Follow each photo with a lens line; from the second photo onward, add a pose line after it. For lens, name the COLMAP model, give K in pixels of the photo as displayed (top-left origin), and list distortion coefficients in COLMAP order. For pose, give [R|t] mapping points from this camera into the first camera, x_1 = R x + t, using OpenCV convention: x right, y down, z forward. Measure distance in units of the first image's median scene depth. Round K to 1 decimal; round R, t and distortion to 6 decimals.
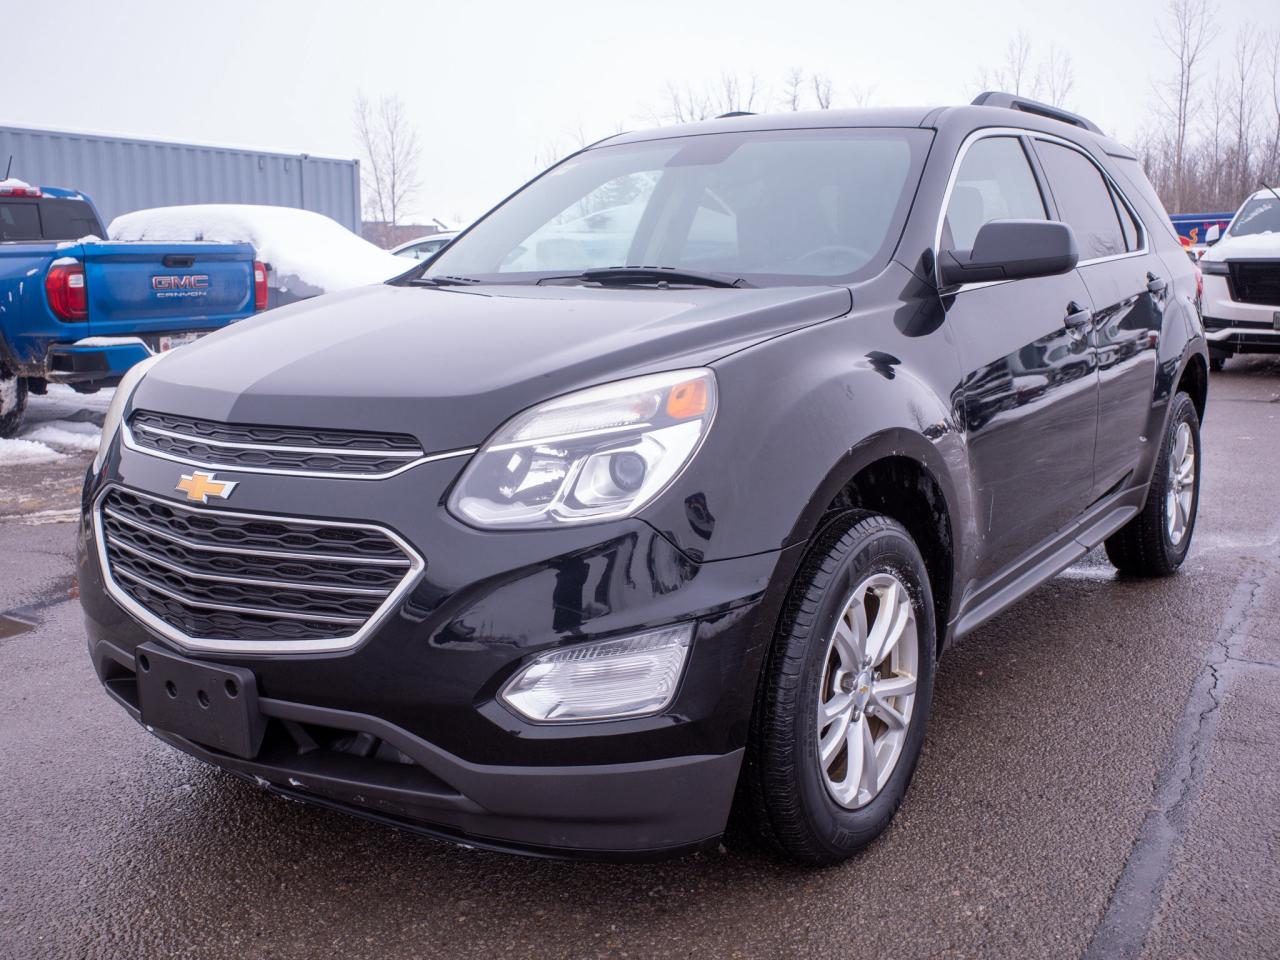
lens RADIAL K [[1609.2, 0, 573.6], [0, 1609.2, 517.0], [0, 0, 1]] dist [-0.047742, 0.028173]
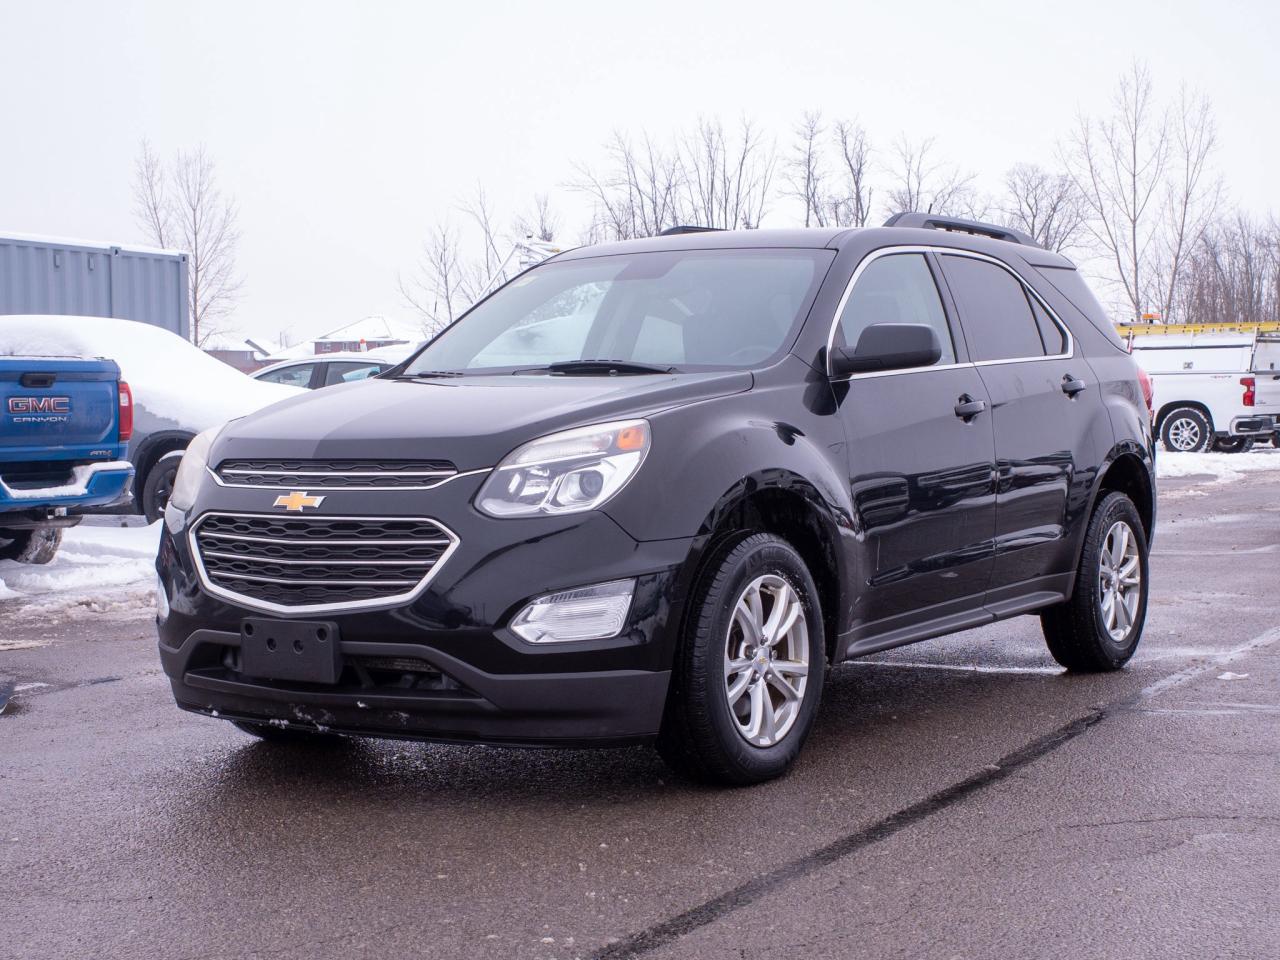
lens RADIAL K [[2020.7, 0, 555.0], [0, 2020.7, 479.9], [0, 0, 1]] dist [-0.030817, -0.065107]
pose [[0.999640, -0.001375, 0.026784, -0.042548], [0.004329, 0.993864, -0.110524, 0.146587], [-0.026468, 0.110600, 0.993512, -0.732507]]
